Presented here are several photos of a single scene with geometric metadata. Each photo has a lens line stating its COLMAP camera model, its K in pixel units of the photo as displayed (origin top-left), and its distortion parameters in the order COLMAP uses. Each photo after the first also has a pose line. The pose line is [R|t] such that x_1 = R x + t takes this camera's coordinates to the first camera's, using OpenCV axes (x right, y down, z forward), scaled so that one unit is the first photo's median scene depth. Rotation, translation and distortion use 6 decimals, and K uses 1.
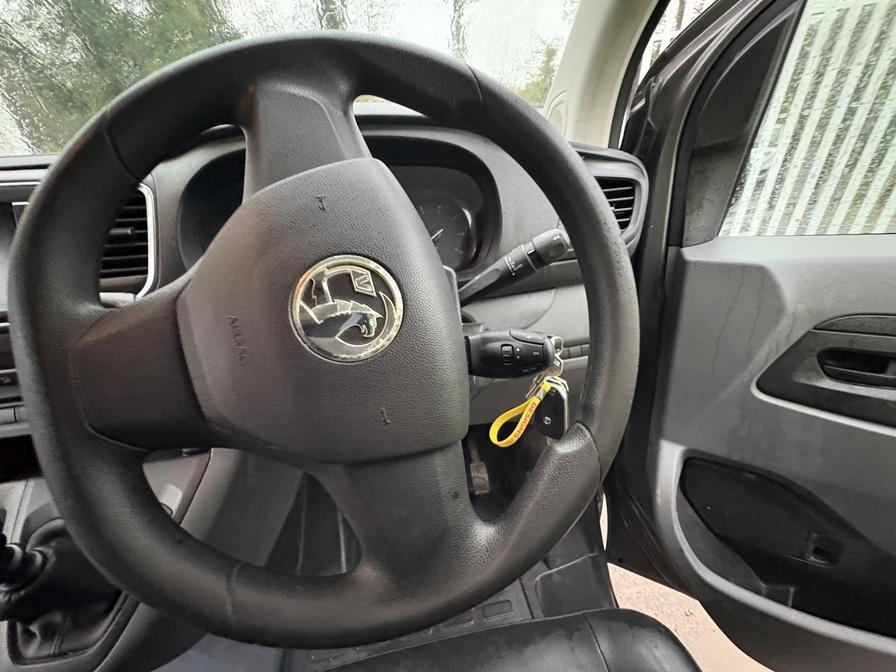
lens RADIAL K [[356.3, 0, 448.7], [0, 356.3, 331.6], [0, 0, 1]] dist [-0.000359, 0.000532]
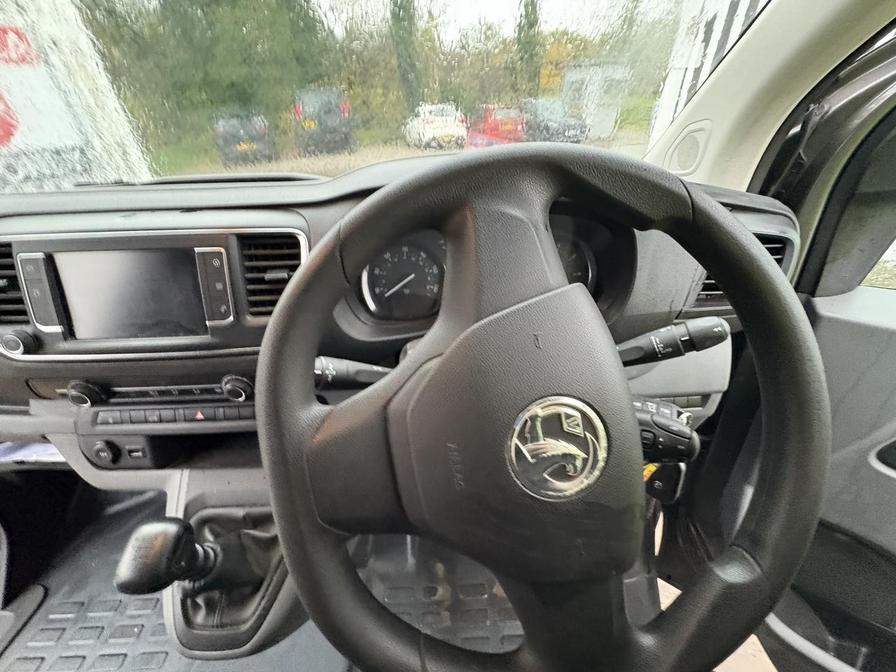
lens RADIAL K [[356.3, 0, 446.8], [0, 356.3, 331.3], [0, 0, 1]] dist [-0.000359, 0.000532]
pose [[0.989798, 0.097904, -0.103517, -0.319407], [-0.087960, 0.991427, 0.096620, -0.288570], [0.112089, -0.086529, 0.989924, -0.027623]]
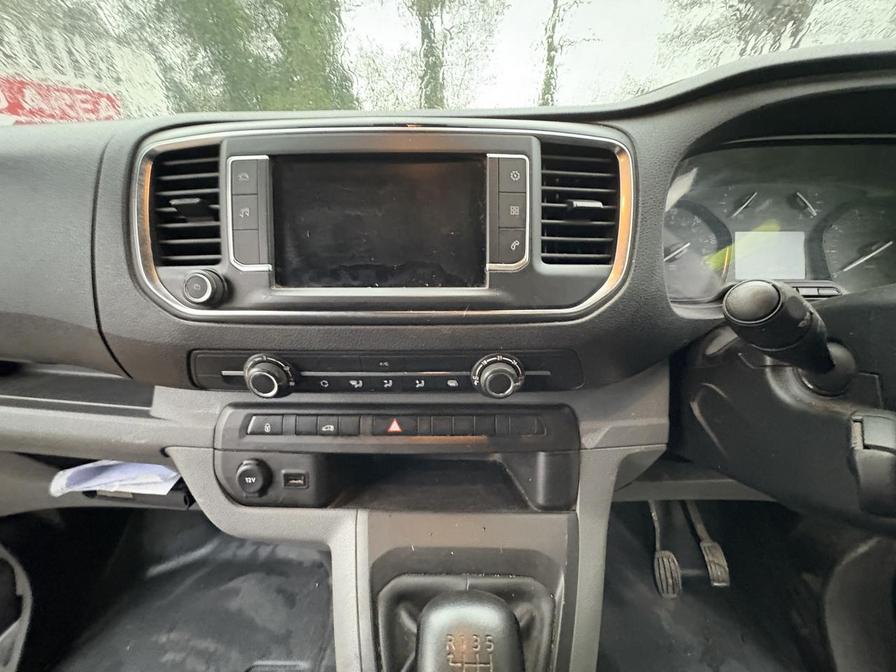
lens RADIAL K [[356.3, 0, 450.9], [0, 356.3, 329.9], [0, 0, 1]] dist [-0.000359, 0.000532]
pose [[0.982491, 0.109578, -0.150679, -1.173110], [-0.120672, 0.990460, -0.066541, 0.064892], [0.141950, 0.083558, 0.986341, 0.286231]]
